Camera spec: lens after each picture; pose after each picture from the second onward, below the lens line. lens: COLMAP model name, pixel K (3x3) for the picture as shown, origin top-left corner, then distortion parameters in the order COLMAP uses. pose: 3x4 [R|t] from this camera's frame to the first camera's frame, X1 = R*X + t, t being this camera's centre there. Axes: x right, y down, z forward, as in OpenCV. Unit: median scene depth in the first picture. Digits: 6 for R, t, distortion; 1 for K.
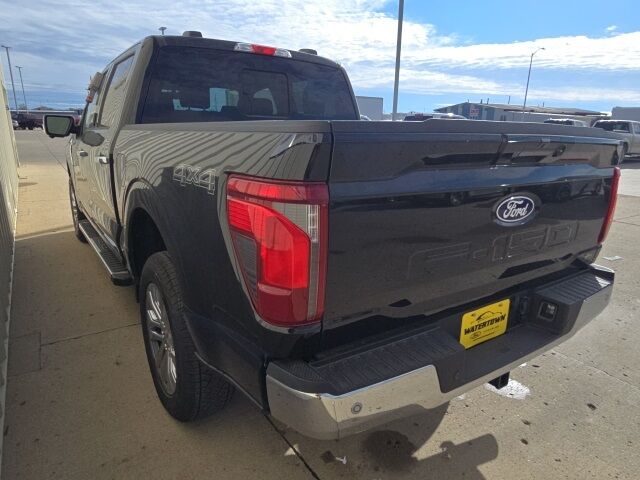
lens RADIAL K [[426.6, 0, 318.2], [0, 426.6, 247.7], [0, 0, 1]] dist [0.006737, 0.002745]
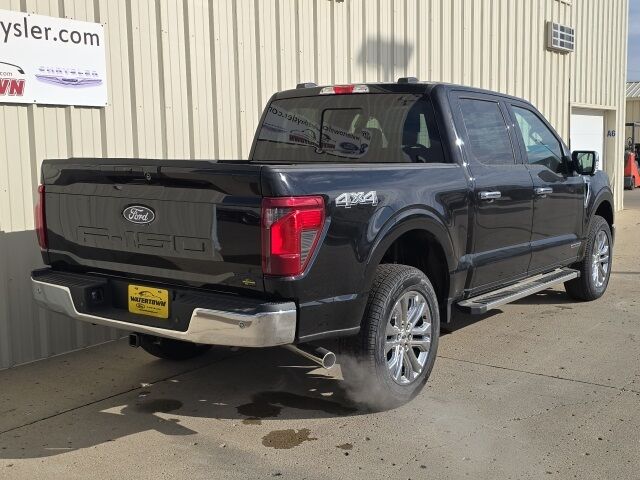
lens RADIAL K [[799.3, 0, 320.0], [0, 799.3, 240.0], [0, 0, 1]] dist [0.127194, -0.035249]
pose [[0.330194, 0.085179, -0.940062, 3.029371], [-0.243435, 0.969914, 0.002378, -0.152483], [0.911982, 0.228059, 0.340996, 0.596339]]
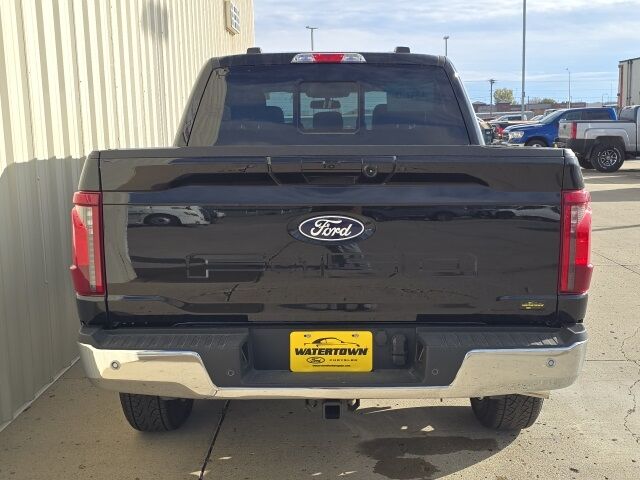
lens RADIAL K [[799.3, 0, 320.0], [0, 799.3, 240.0], [0, 0, 1]] dist [0.127194, -0.035249]
pose [[0.817811, 0.049107, -0.573387, 1.403889], [-0.126655, 0.987282, -0.096090, 0.111568], [0.561376, 0.151206, 0.813630, -0.498281]]
